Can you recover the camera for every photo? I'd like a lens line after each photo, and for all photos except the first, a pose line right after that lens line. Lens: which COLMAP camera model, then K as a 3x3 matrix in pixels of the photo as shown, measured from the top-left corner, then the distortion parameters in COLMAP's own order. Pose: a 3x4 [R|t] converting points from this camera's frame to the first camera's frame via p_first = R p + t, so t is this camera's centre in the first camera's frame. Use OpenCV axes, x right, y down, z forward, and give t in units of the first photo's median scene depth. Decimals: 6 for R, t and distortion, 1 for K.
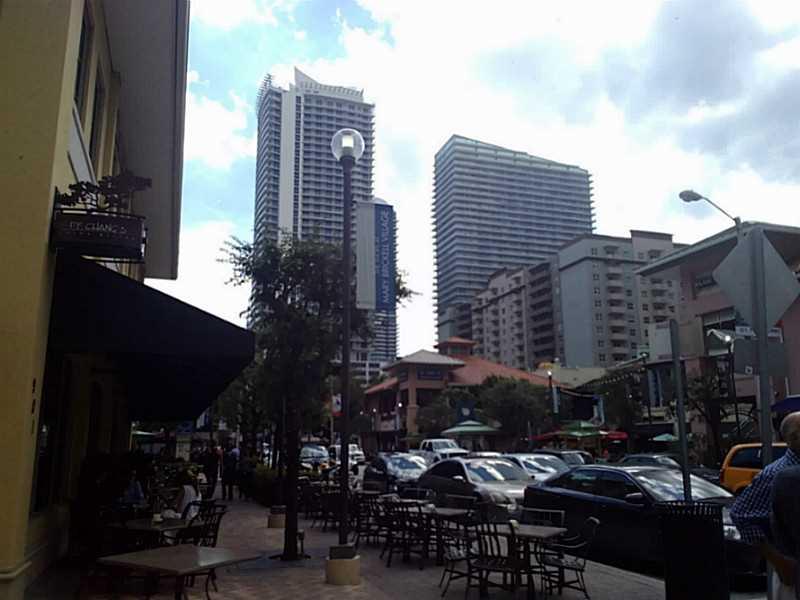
lens RADIAL K [[672.6, 0, 400.0], [0, 672.6, 300.0], [0, 0, 1]] dist [0.072863, -0.002300]
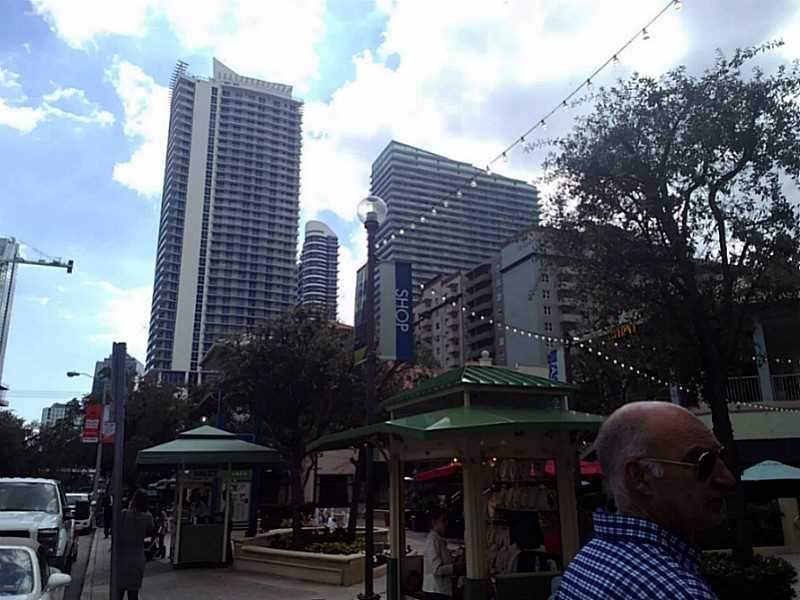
lens RADIAL K [[685.9, 0, 400.0], [0, 685.9, 300.0], [0, 0, 1]] dist [-0.016027, -0.014808]
pose [[0.997146, 0.019336, 0.072977, 0.030664], [-0.015274, 0.998324, -0.055819, 0.022549], [-0.073934, 0.054546, 0.995770, 0.105251]]
